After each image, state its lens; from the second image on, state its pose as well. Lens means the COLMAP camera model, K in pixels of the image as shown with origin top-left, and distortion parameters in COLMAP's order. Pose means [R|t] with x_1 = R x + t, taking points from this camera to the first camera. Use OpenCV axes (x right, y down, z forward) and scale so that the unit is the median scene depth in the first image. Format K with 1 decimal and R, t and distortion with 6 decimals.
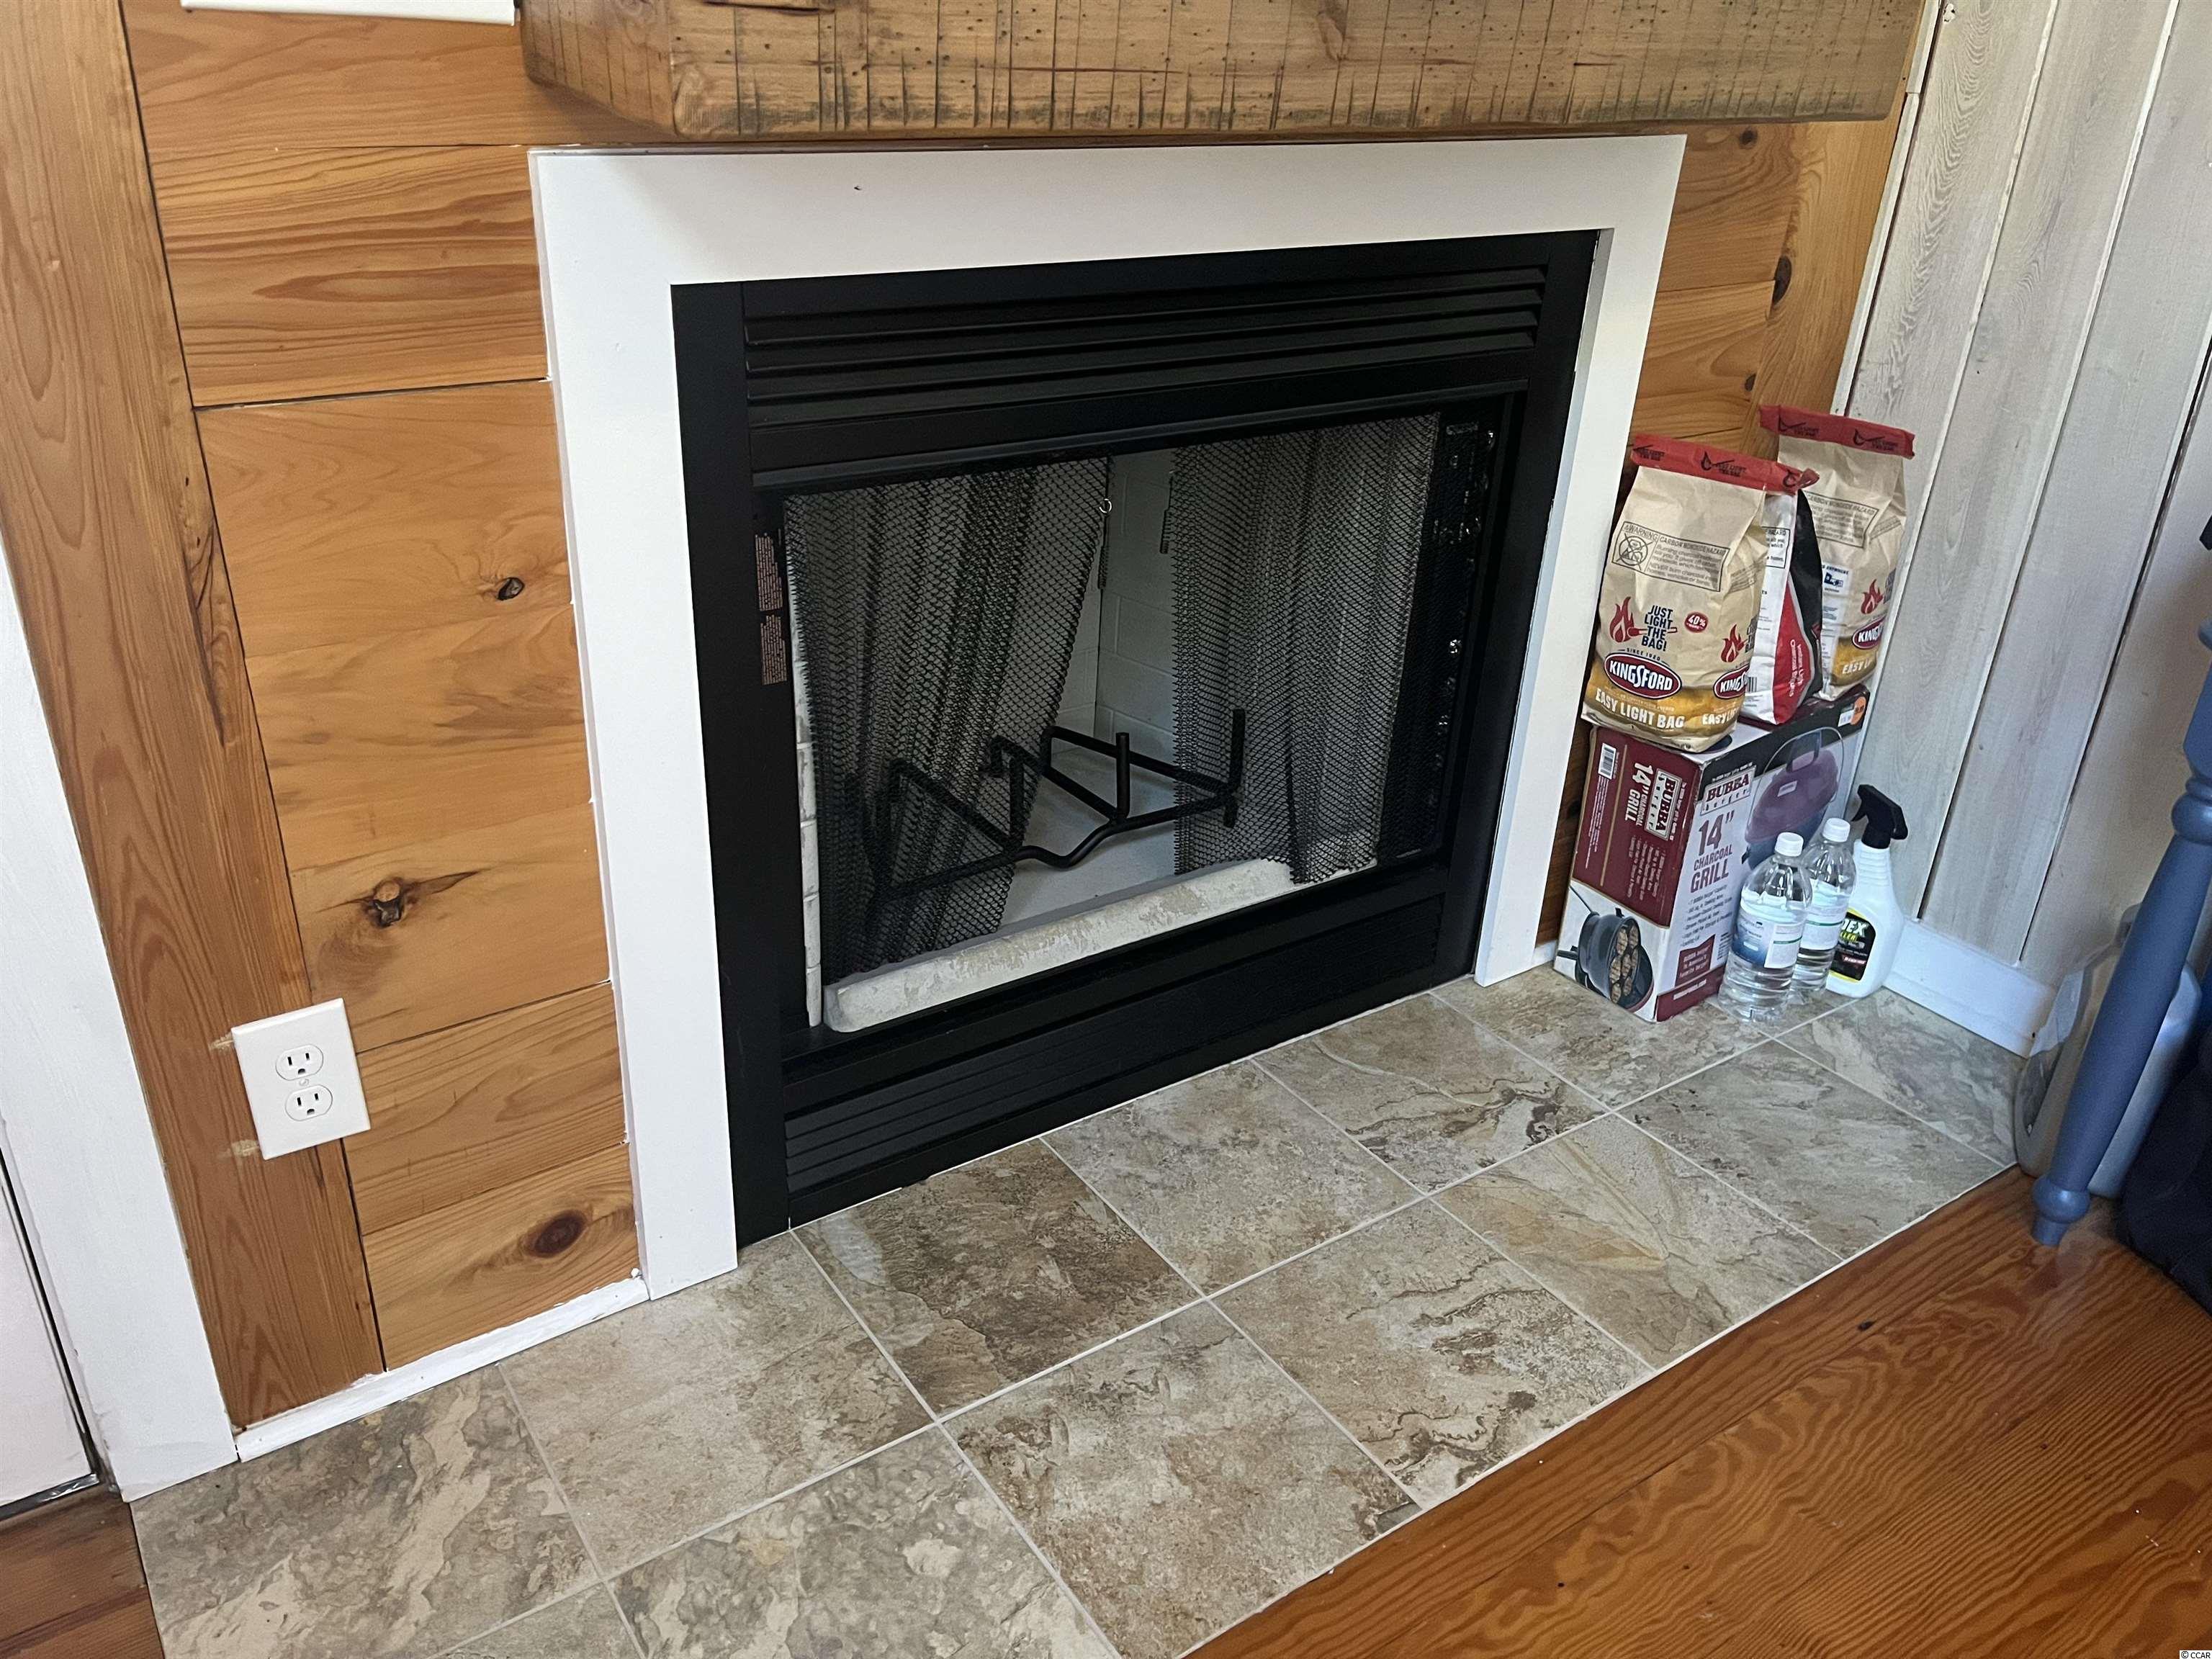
lens RADIAL K [[1683.6, 0, 1099.7], [0, 1683.6, 833.3], [0, 0, 1]] dist [0.091132, -0.140998]
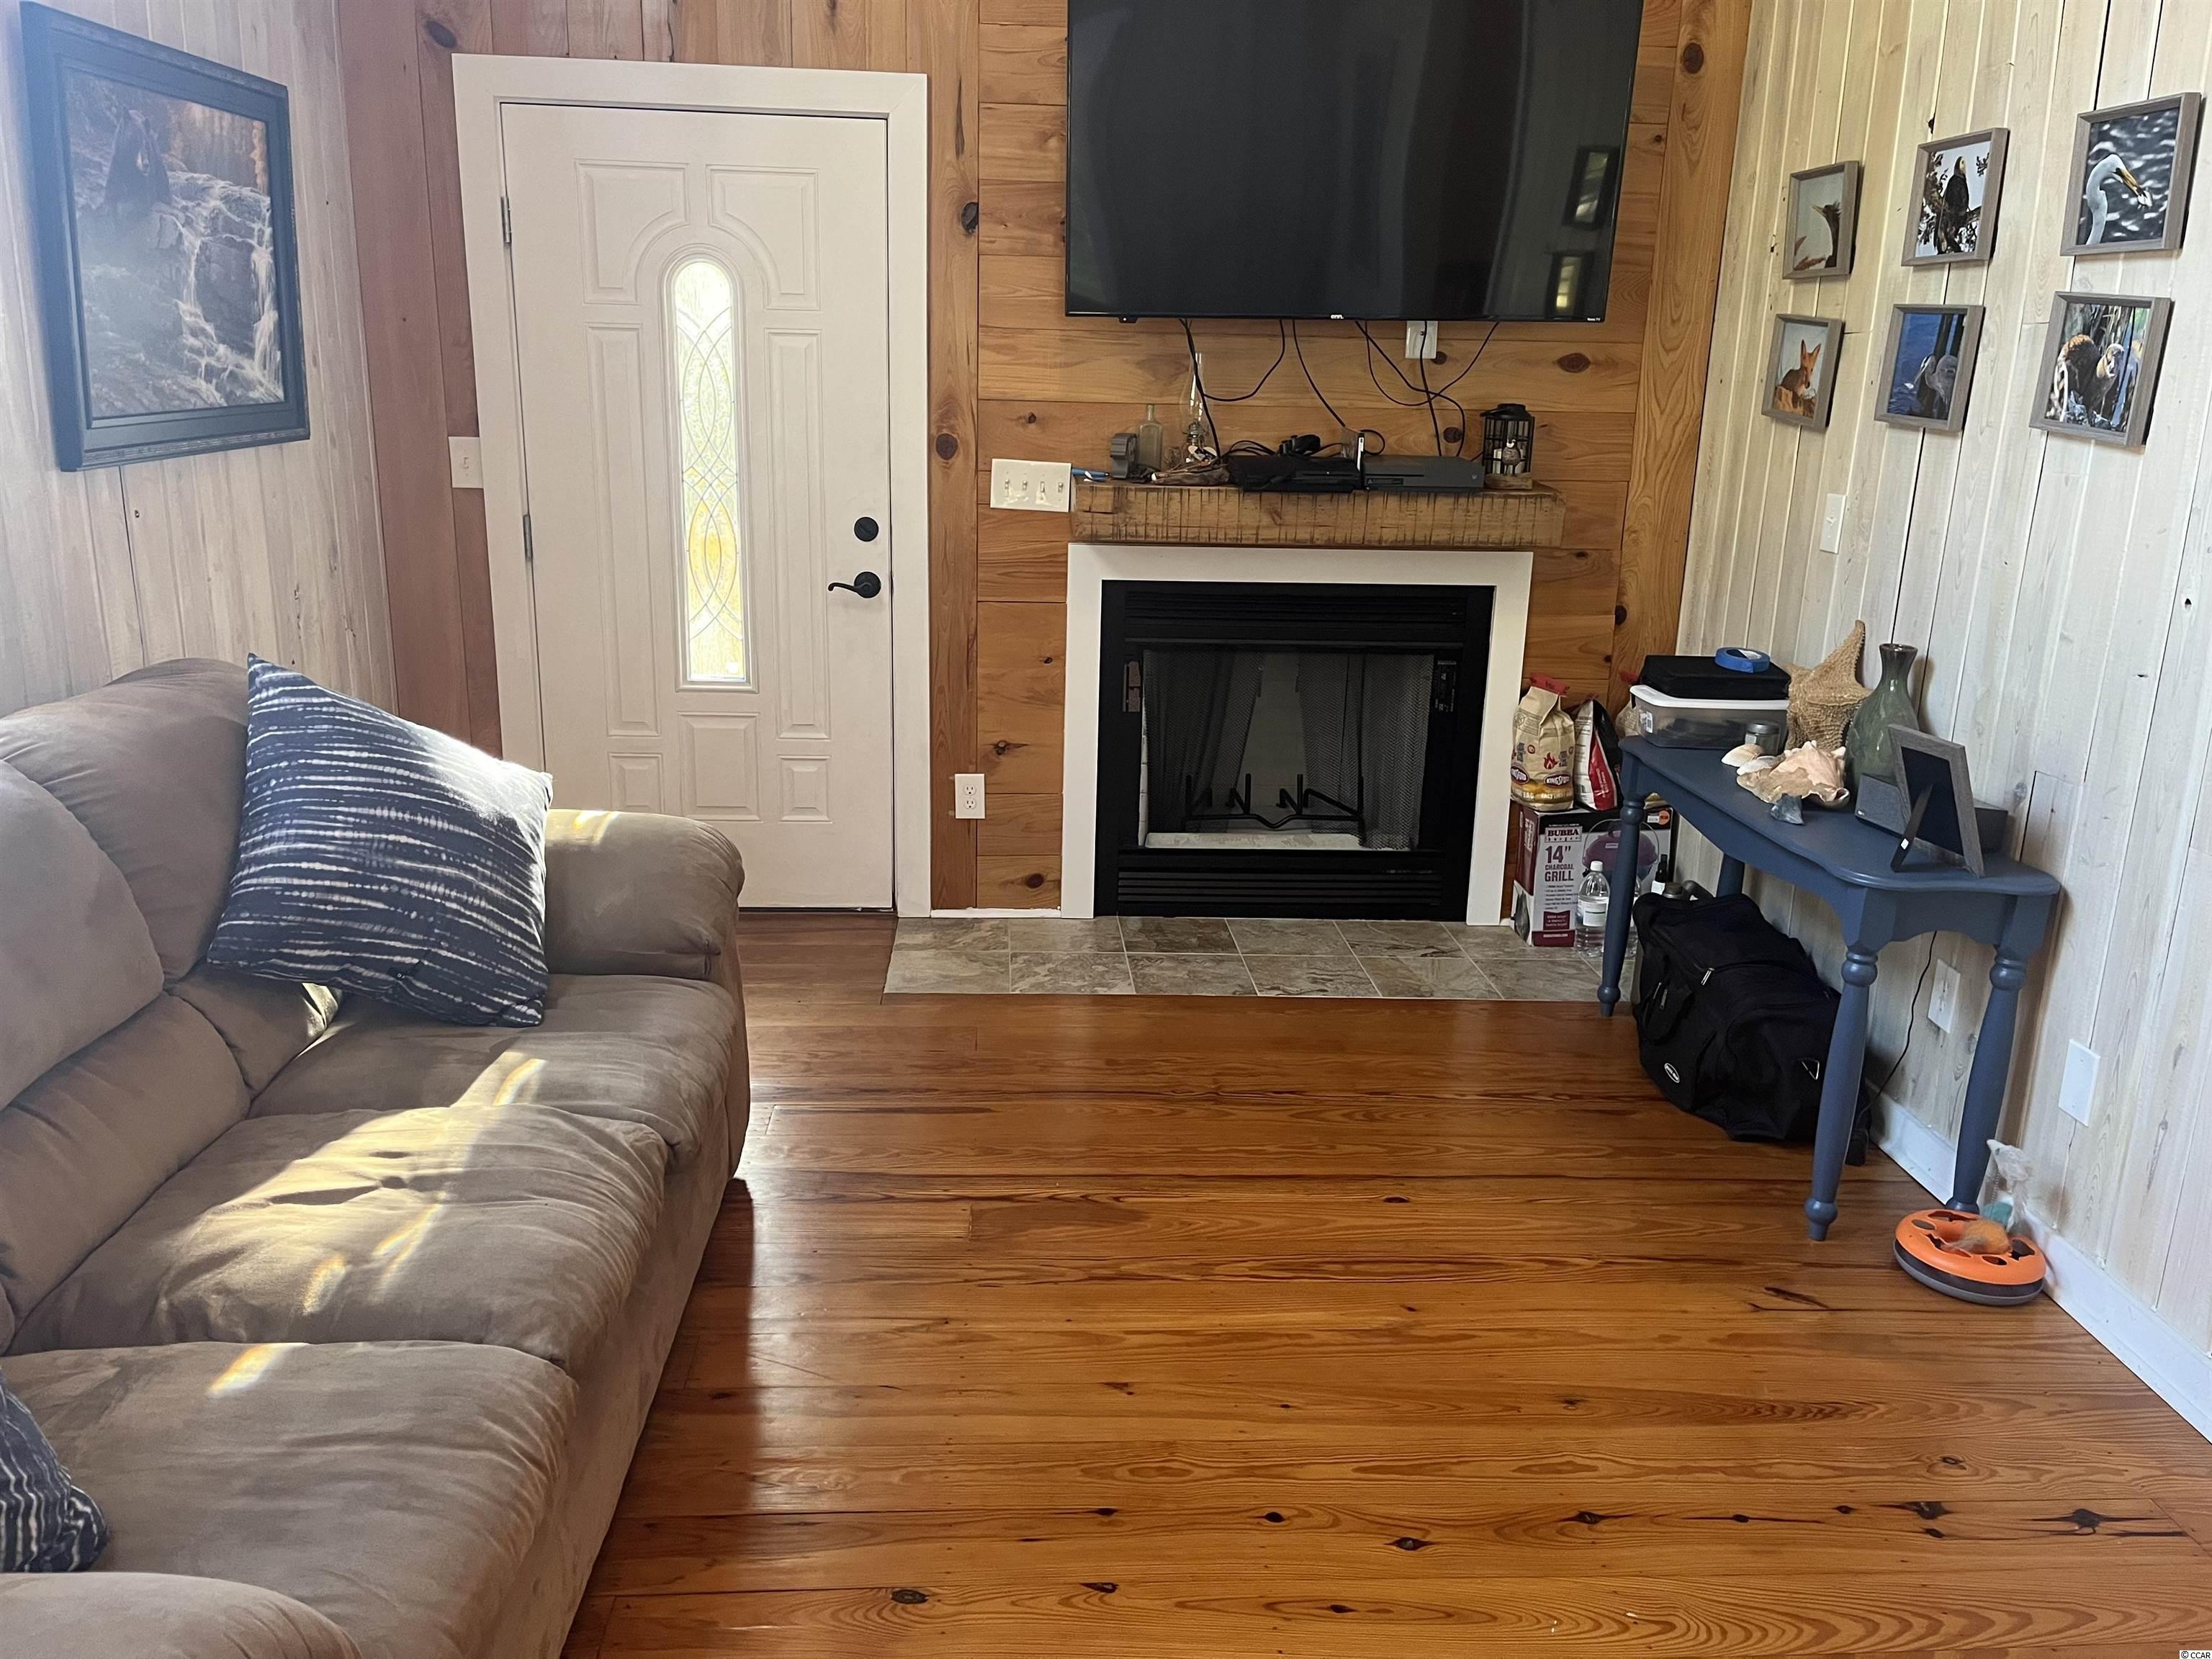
lens RADIAL K [[1683.6, 0, 1099.7], [0, 1683.6, 833.3], [0, 0, 1]] dist [0.091132, -0.140998]
pose [[0.857536, 0.116380, -0.501086, 1.287383], [-0.223056, 0.961861, -0.158330, 0.612048], [0.463549, 0.247544, 0.850790, -1.531708]]
